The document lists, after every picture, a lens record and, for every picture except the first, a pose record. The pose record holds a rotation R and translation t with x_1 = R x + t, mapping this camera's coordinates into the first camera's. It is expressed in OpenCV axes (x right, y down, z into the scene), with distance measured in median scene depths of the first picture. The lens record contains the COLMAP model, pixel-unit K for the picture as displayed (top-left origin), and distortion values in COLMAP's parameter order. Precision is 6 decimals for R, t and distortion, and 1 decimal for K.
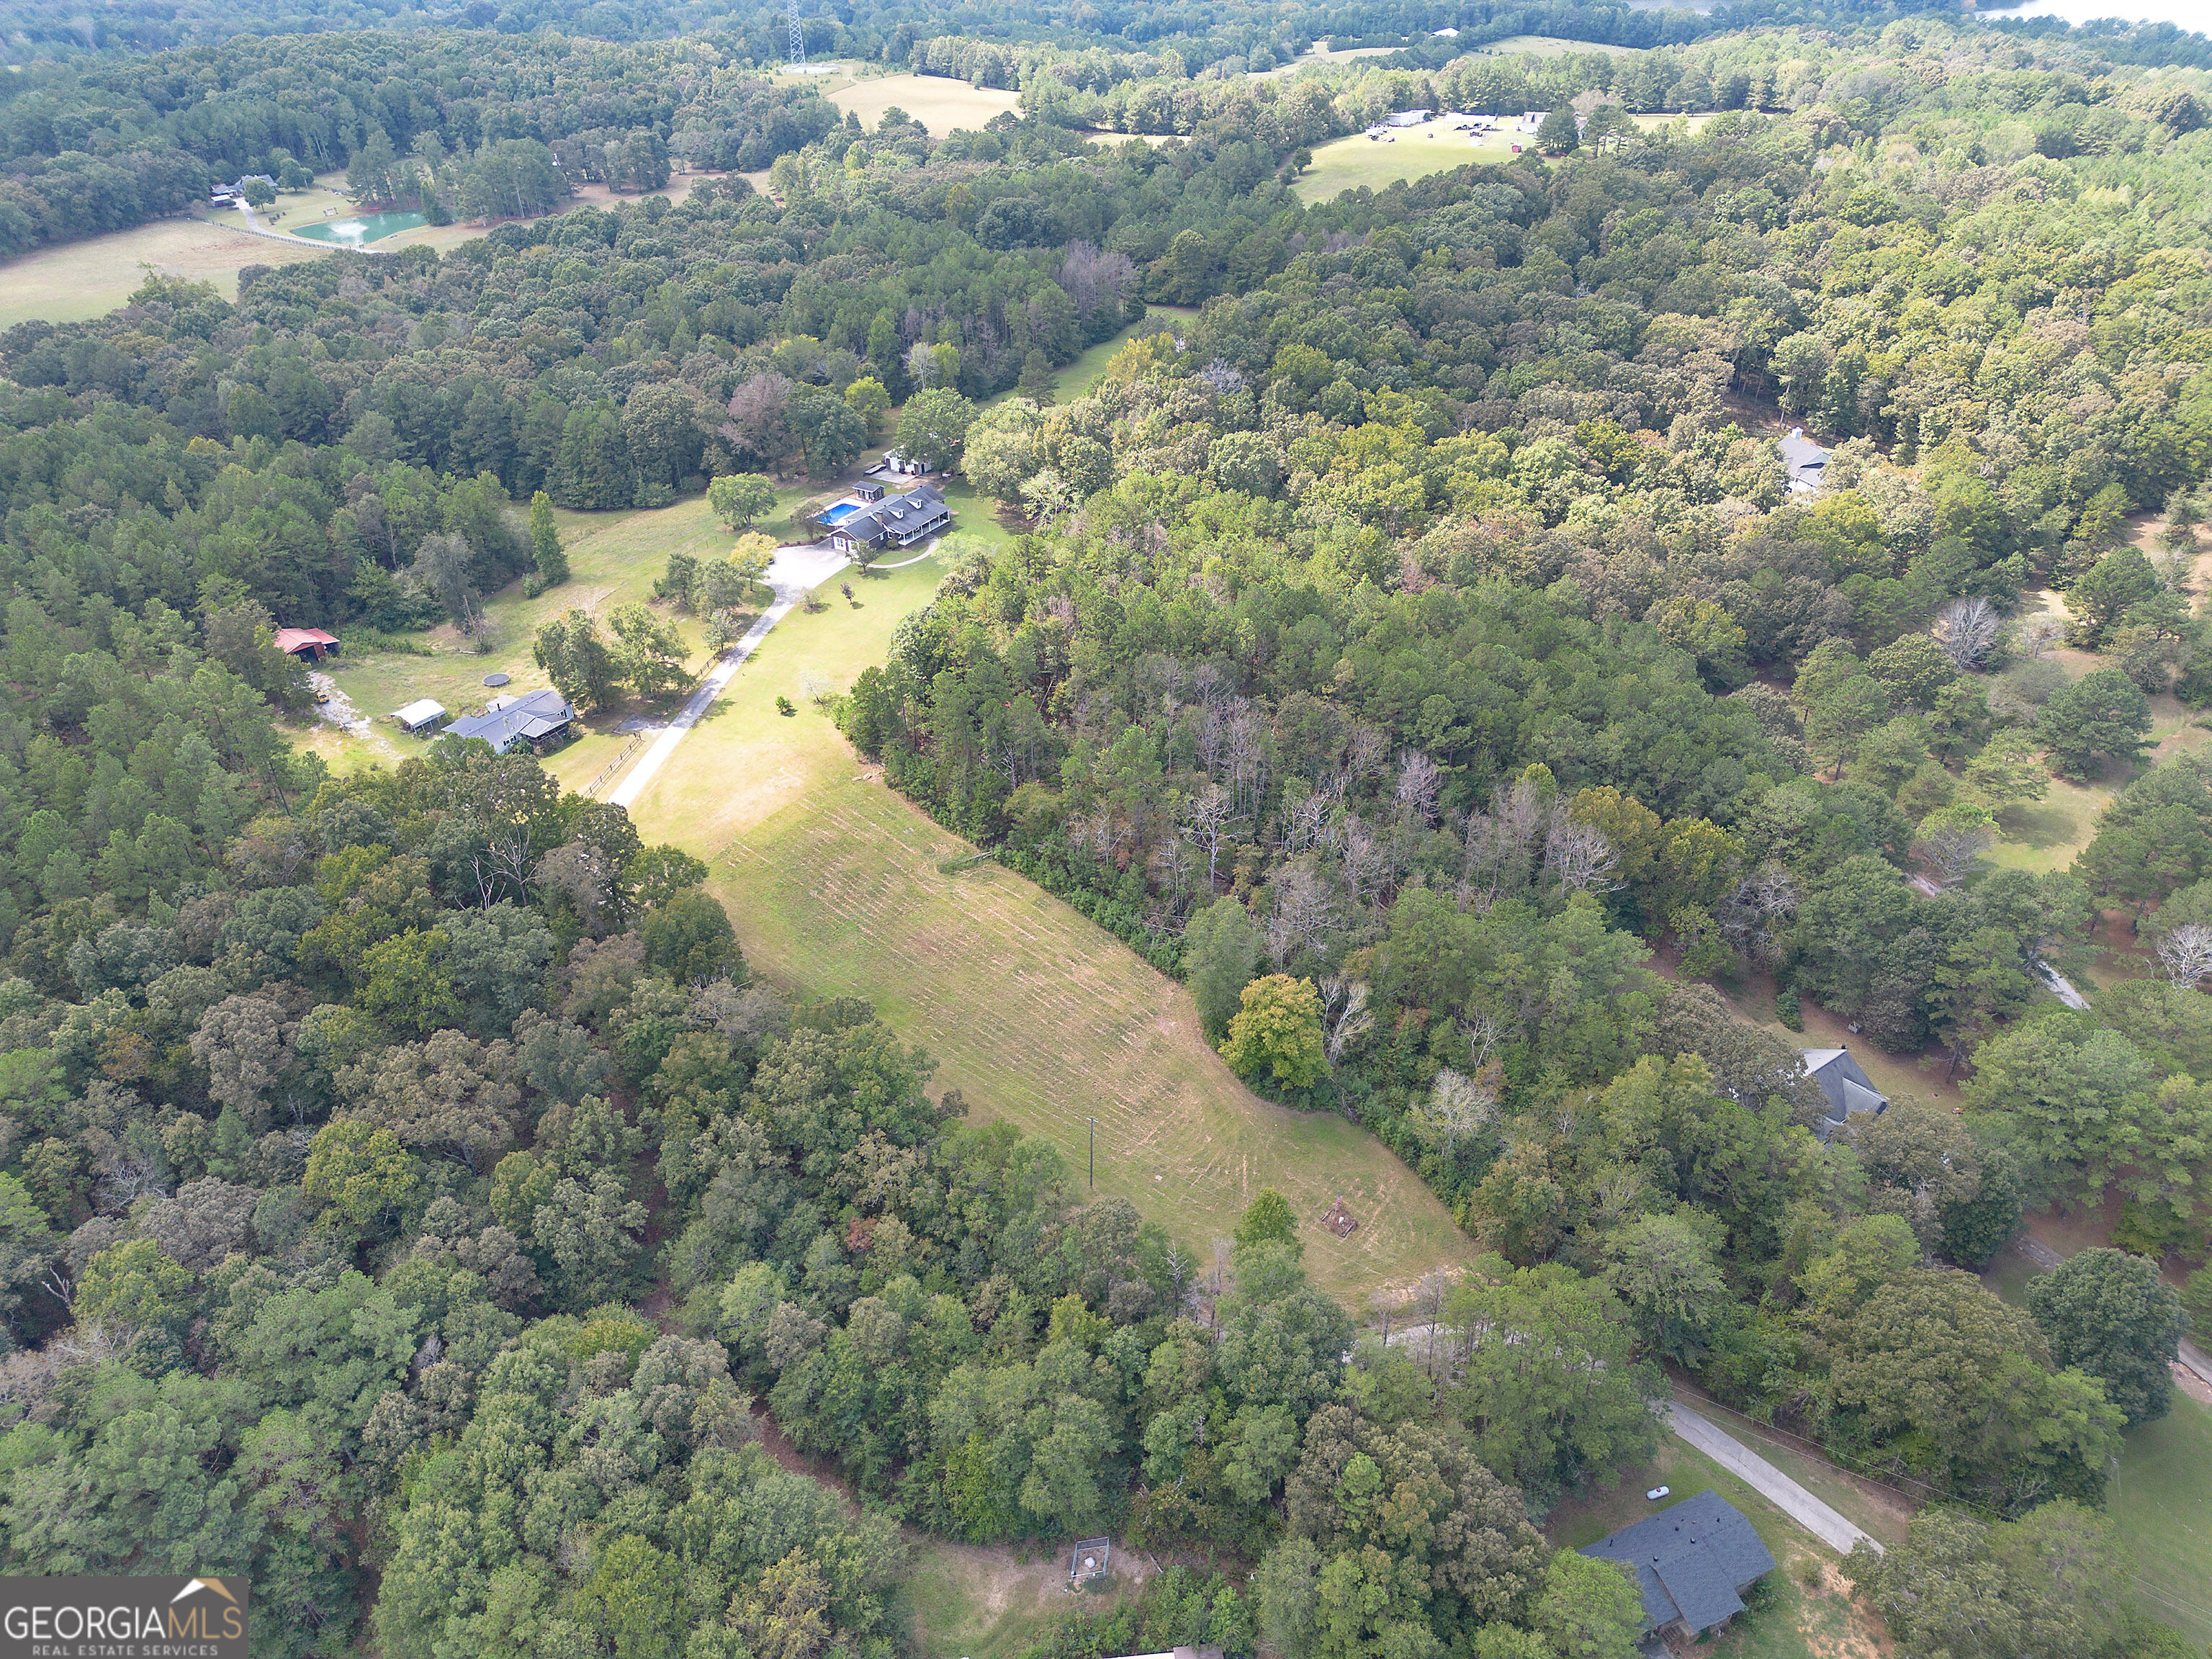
lens RADIAL K [[1579.8, 0, 1106.0], [0, 1579.8, 792.4], [0, 0, 1]] dist [0.073745, -0.052361]
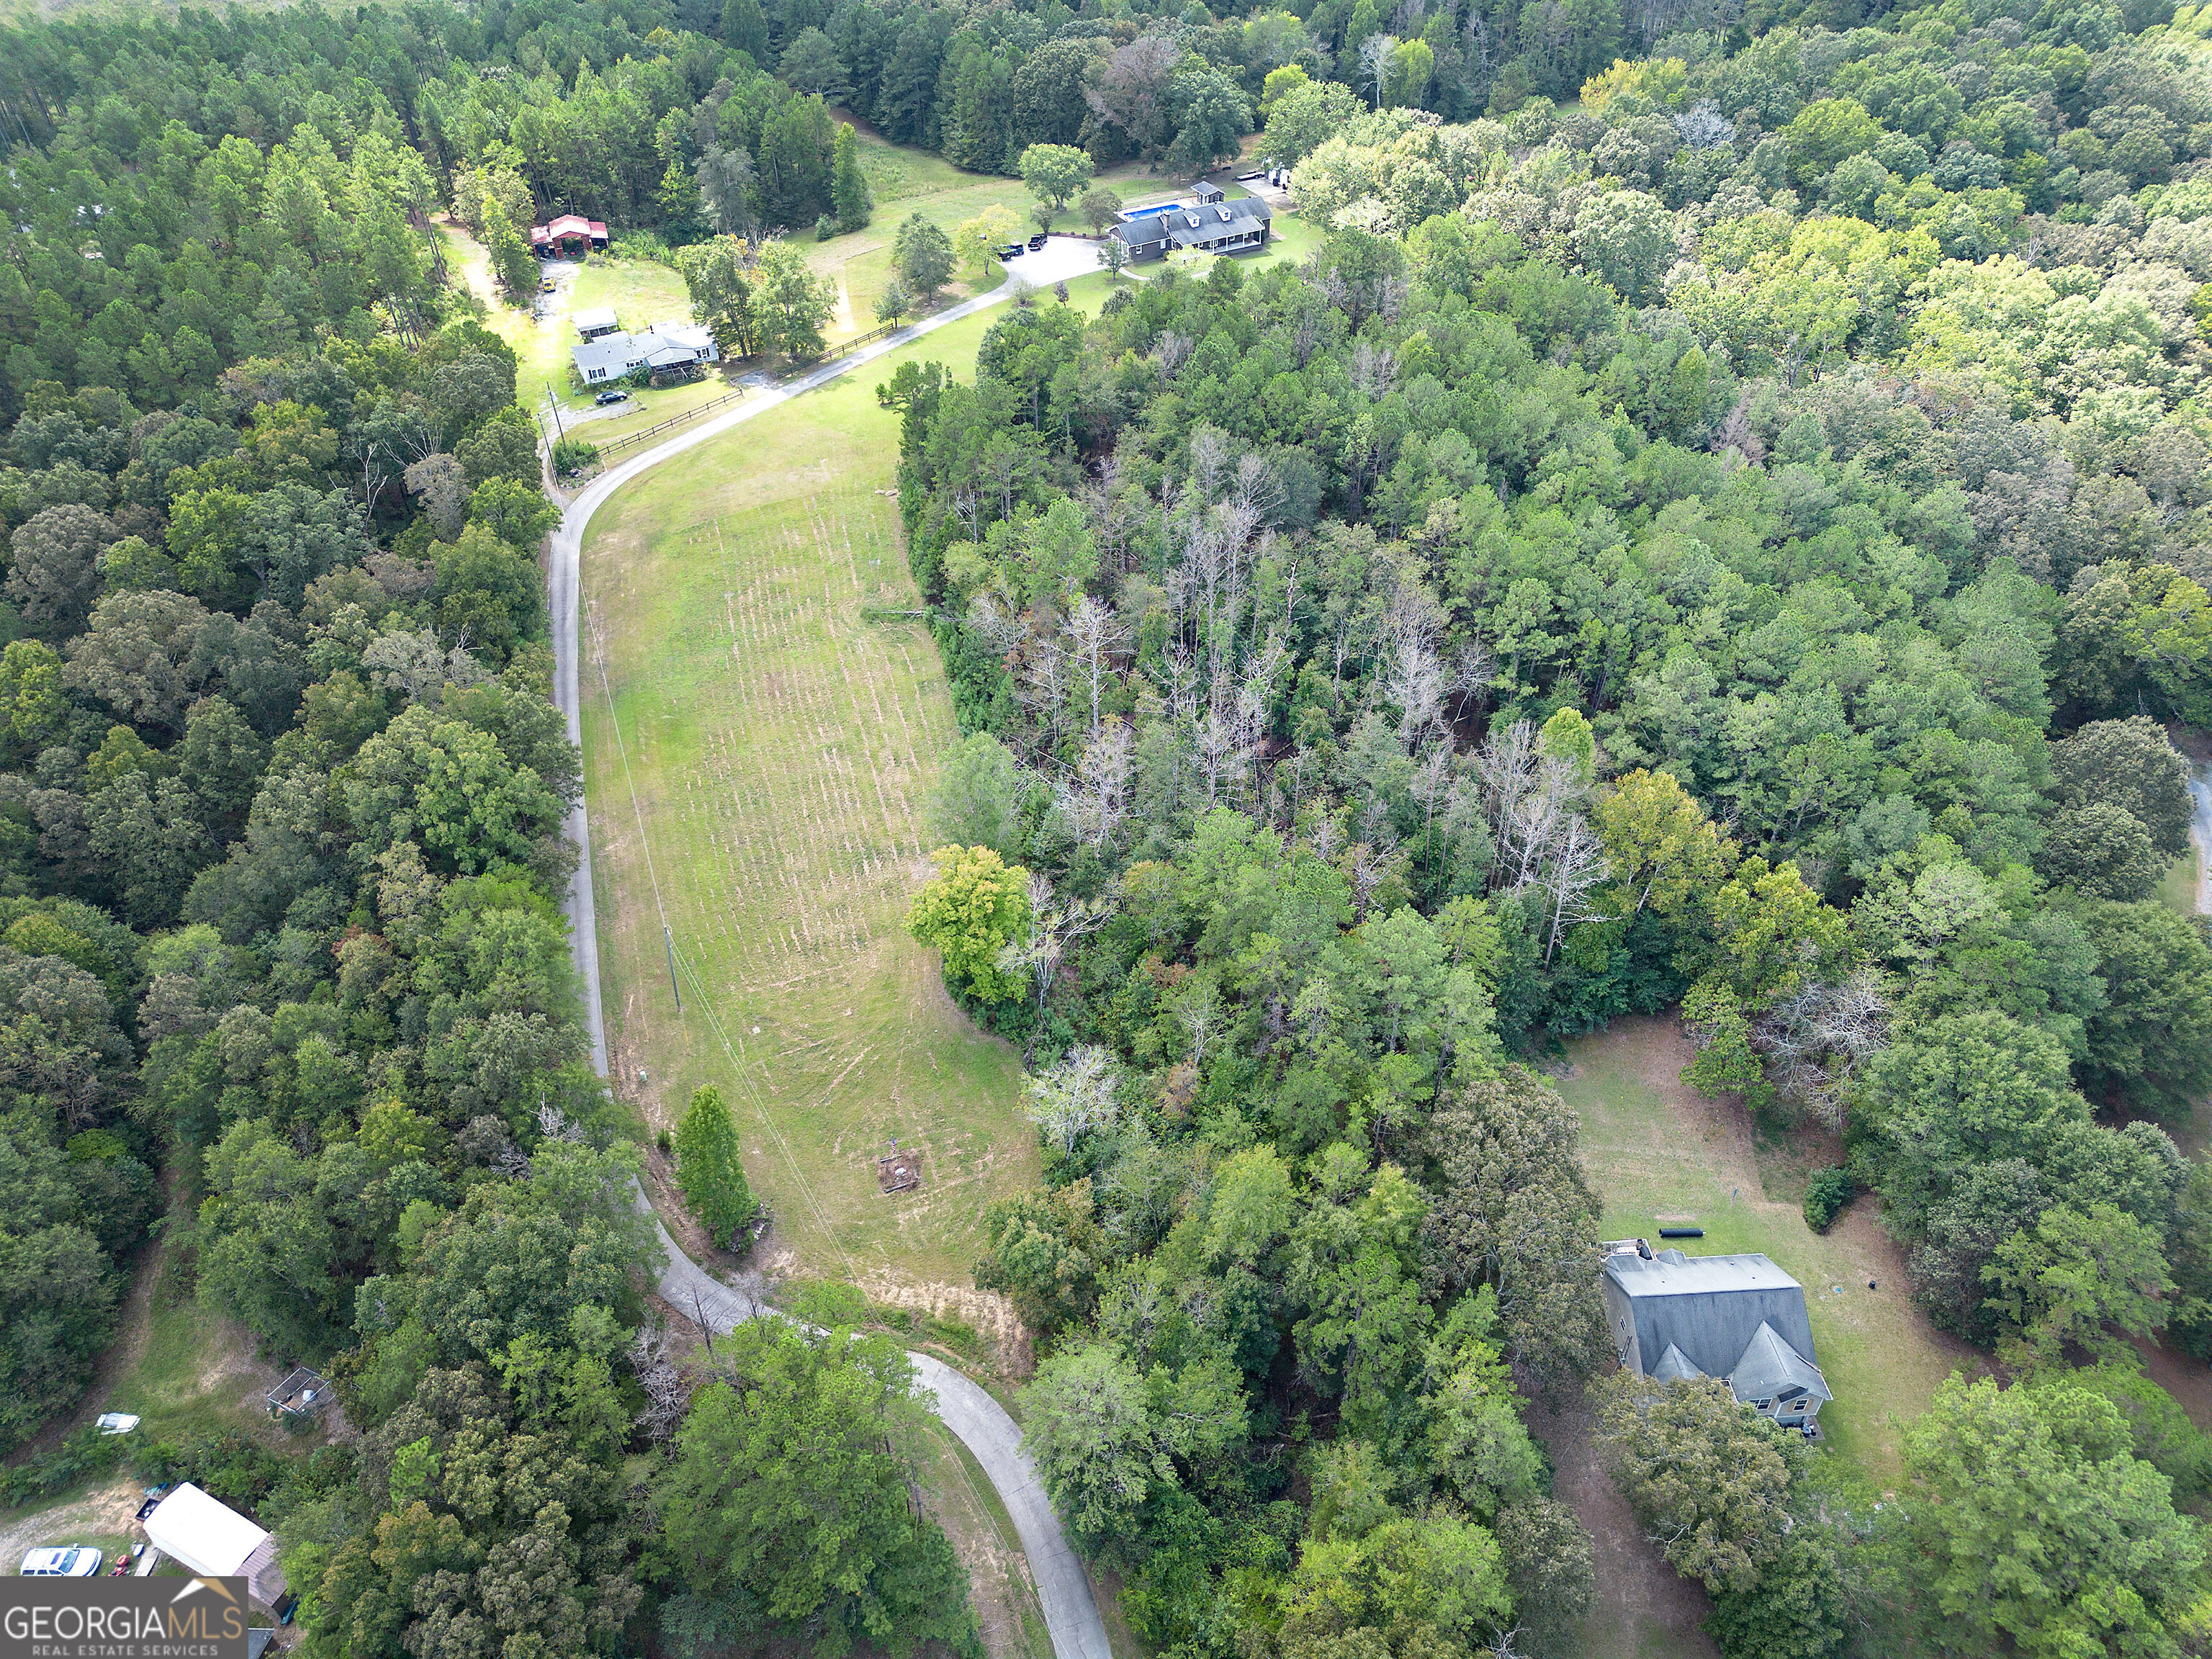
lens RADIAL K [[1563.9, 0, 1111.5], [0, 1563.9, 799.2], [0, 0, 1]] dist [0.083368, -0.063119]
pose [[0.847632, 0.334619, -0.411765, 0.239450], [-0.273246, 0.940532, 0.201833, -0.039419], [0.454815, -0.058567, 0.888658, 0.190319]]
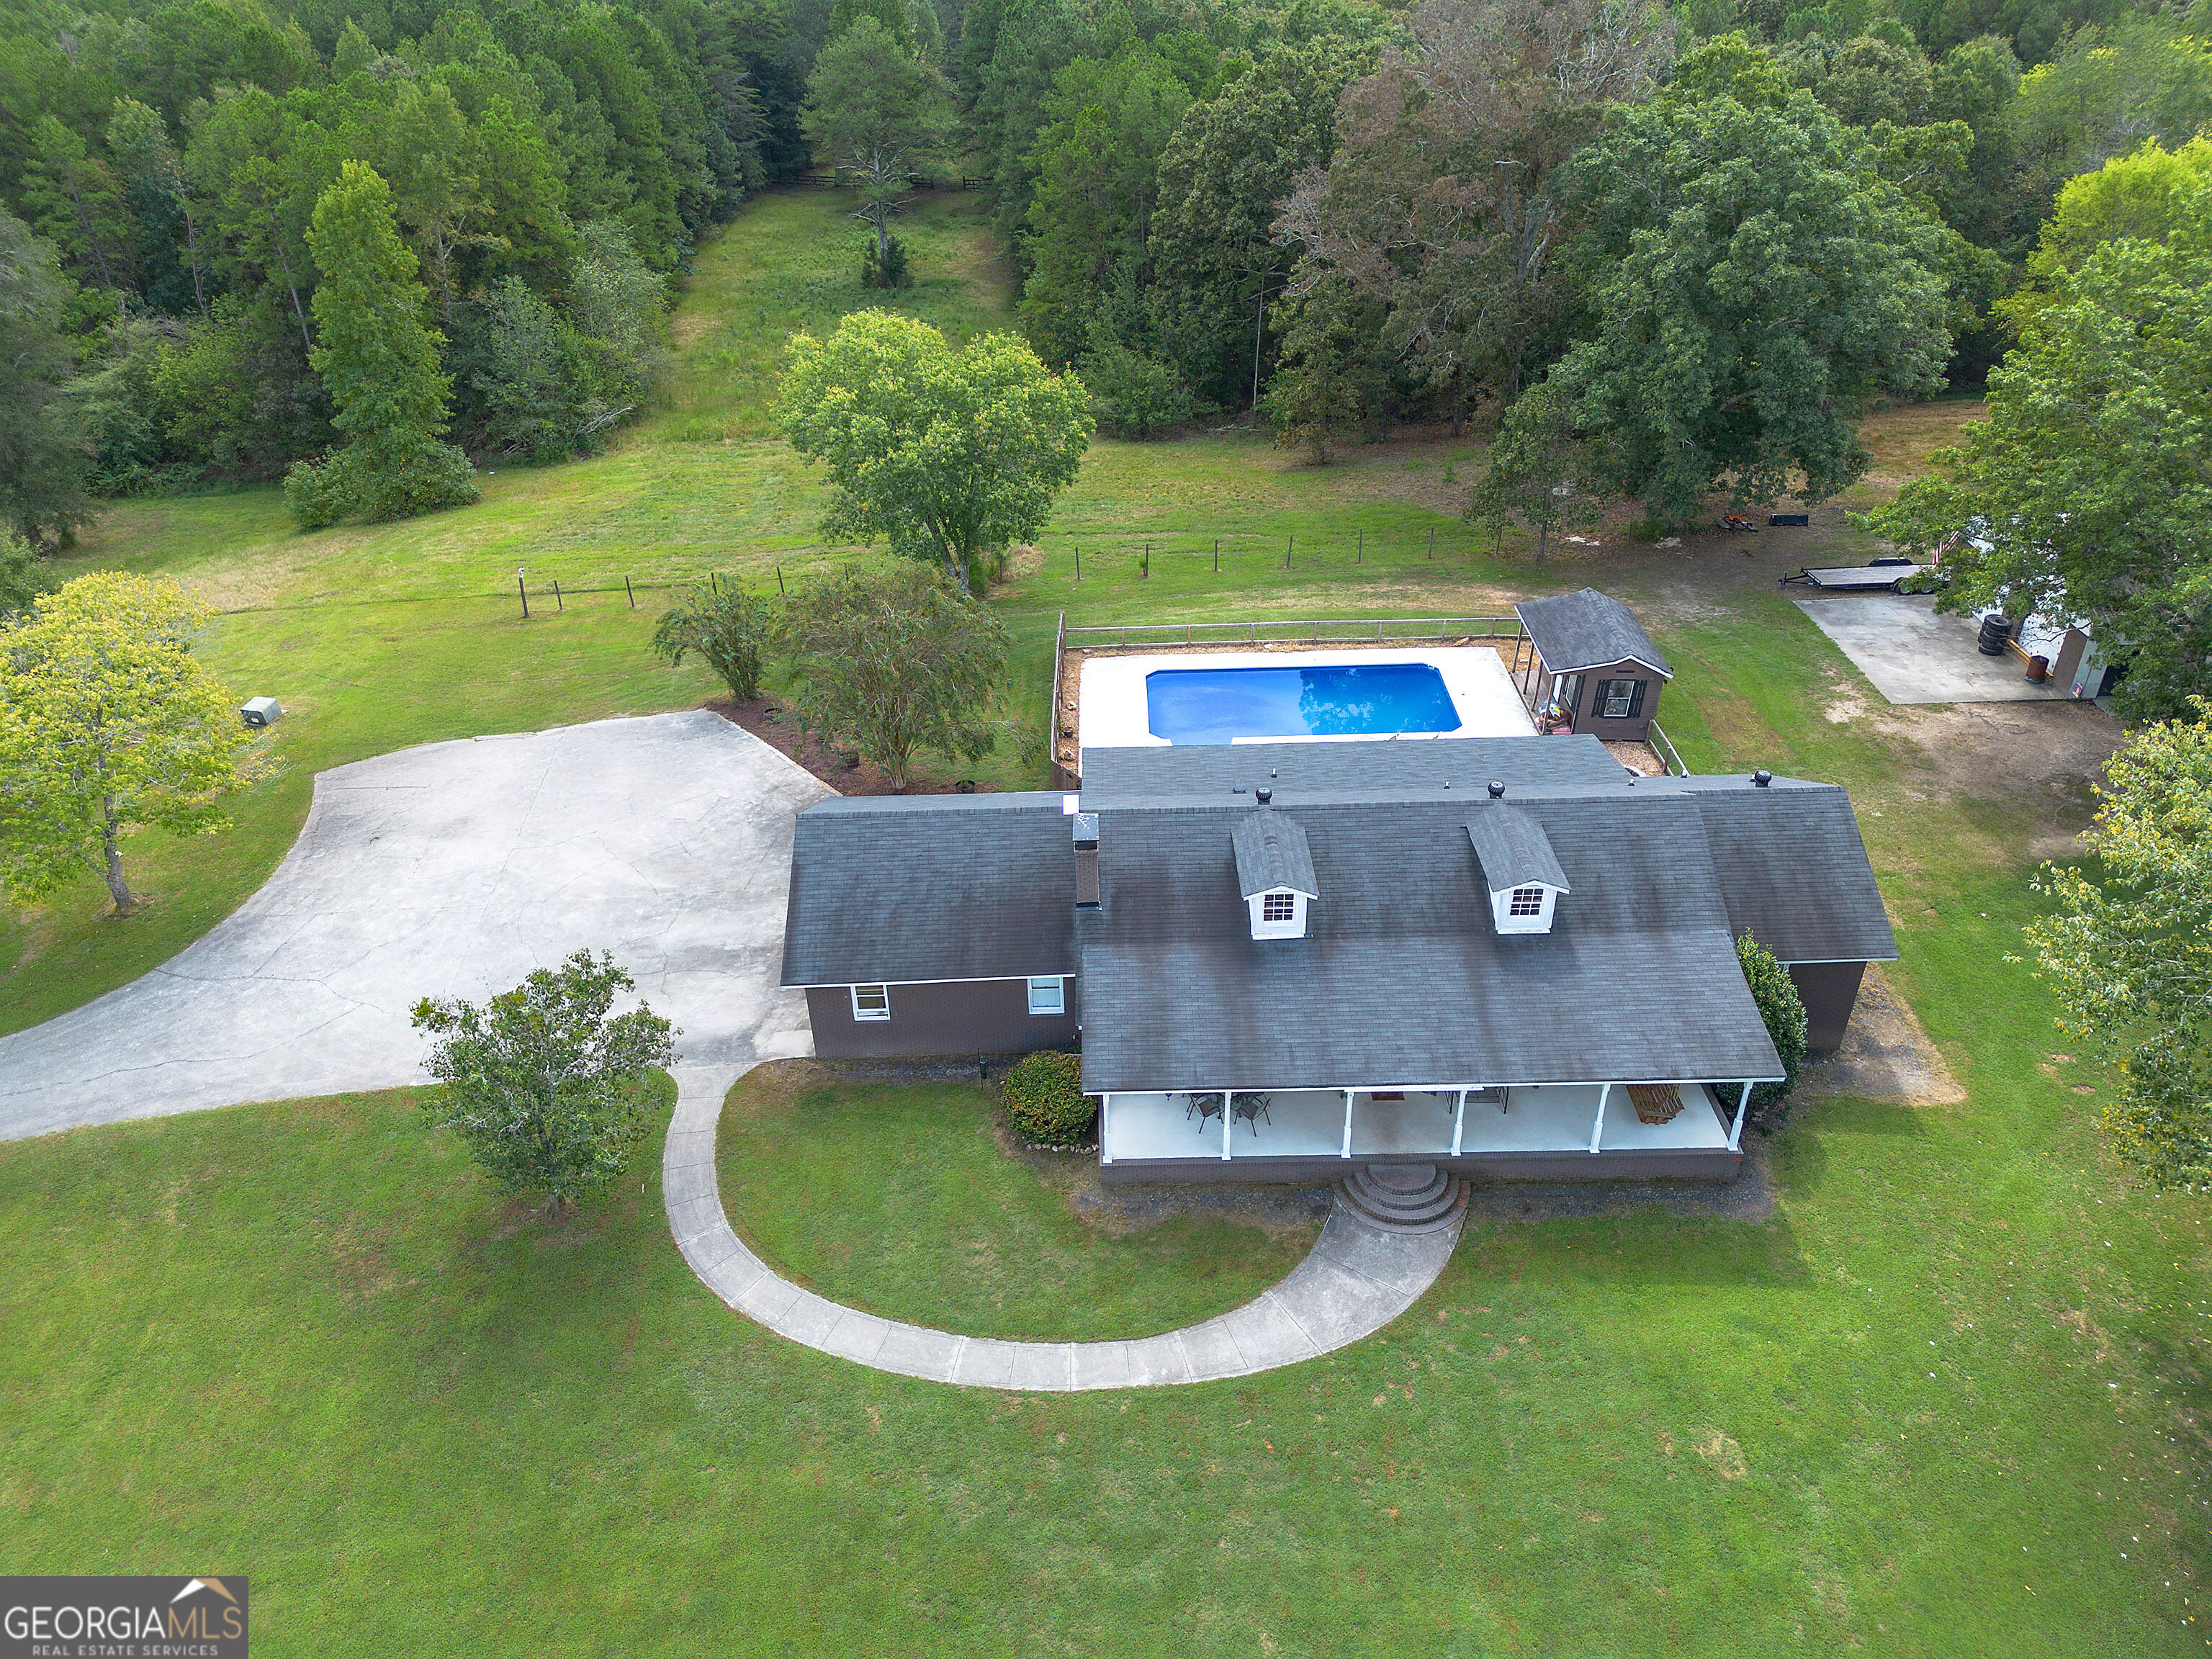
lens RADIAL K [[1579.8, 0, 1106.0], [0, 1579.8, 792.4], [0, 0, 1]] dist [0.073745, -0.052361]
pose [[0.534348, 0.455017, -0.712342, -0.045571], [-0.434265, 0.870800, 0.230480, -0.177384], [0.725180, 0.186189, 0.662908, 0.779587]]
